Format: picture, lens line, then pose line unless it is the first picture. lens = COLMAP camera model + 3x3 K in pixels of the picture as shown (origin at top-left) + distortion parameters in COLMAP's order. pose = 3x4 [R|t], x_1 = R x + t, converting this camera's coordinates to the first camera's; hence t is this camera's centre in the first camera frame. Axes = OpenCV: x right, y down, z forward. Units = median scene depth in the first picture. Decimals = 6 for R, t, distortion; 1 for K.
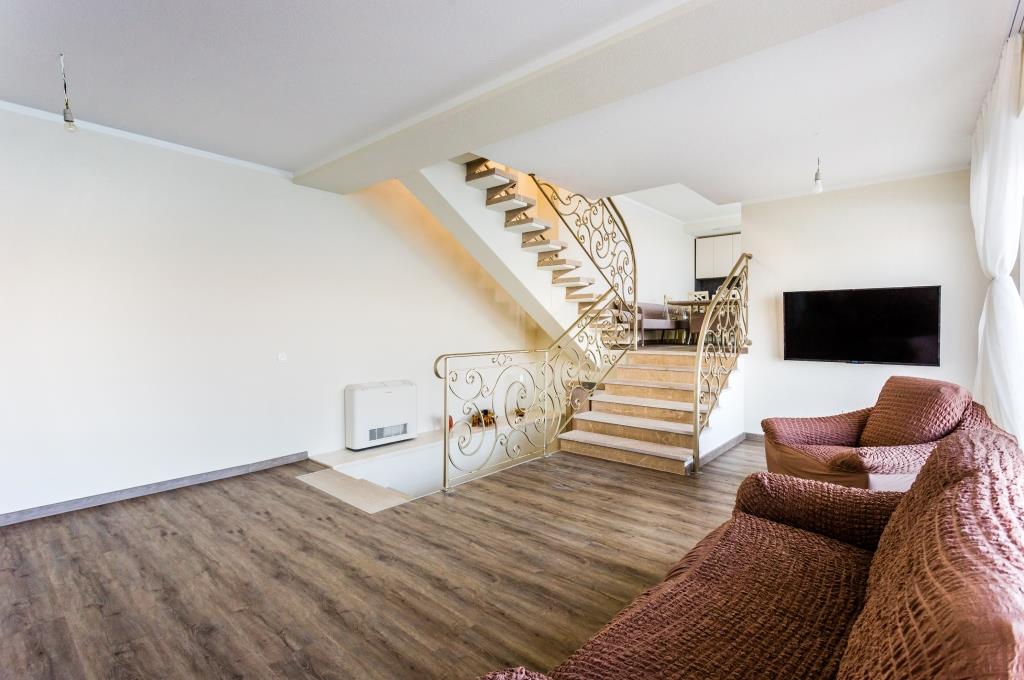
lens RADIAL K [[473.5, 0, 509.0], [0, 473.5, 332.1], [0, 0, 1]] dist [0.002079, 0.000405]
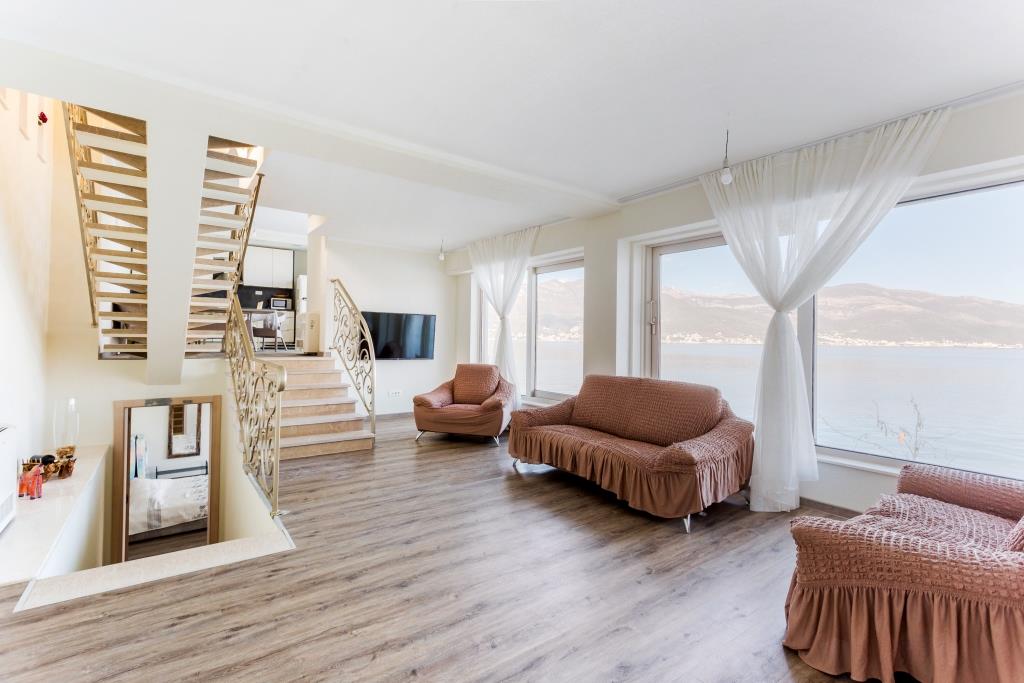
lens RADIAL K [[473.5, 0, 509.0], [0, 473.5, 333.6], [0, 0, 1]] dist [0.002079, 0.000405]
pose [[0.219797, 0.015424, 0.975424, -1.057671], [-0.008591, 0.999867, -0.013874, -0.005204], [-0.975508, -0.005331, 0.219900, 0.418453]]
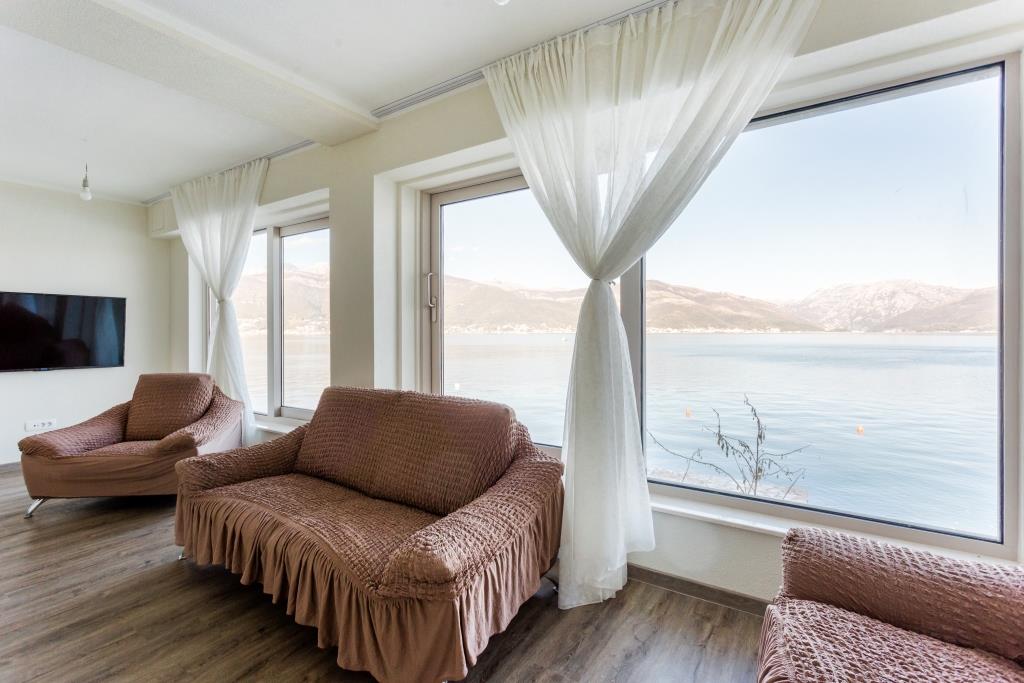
lens RADIAL K [[473.5, 0, 509.0], [0, 473.5, 333.6], [0, 0, 1]] dist [0.002079, 0.000405]
pose [[-0.121446, -0.001677, 0.992597, -0.505341], [0.009607, 0.999950, 0.002865, -0.003910], [-0.992551, 0.009884, -0.121424, 0.257489]]
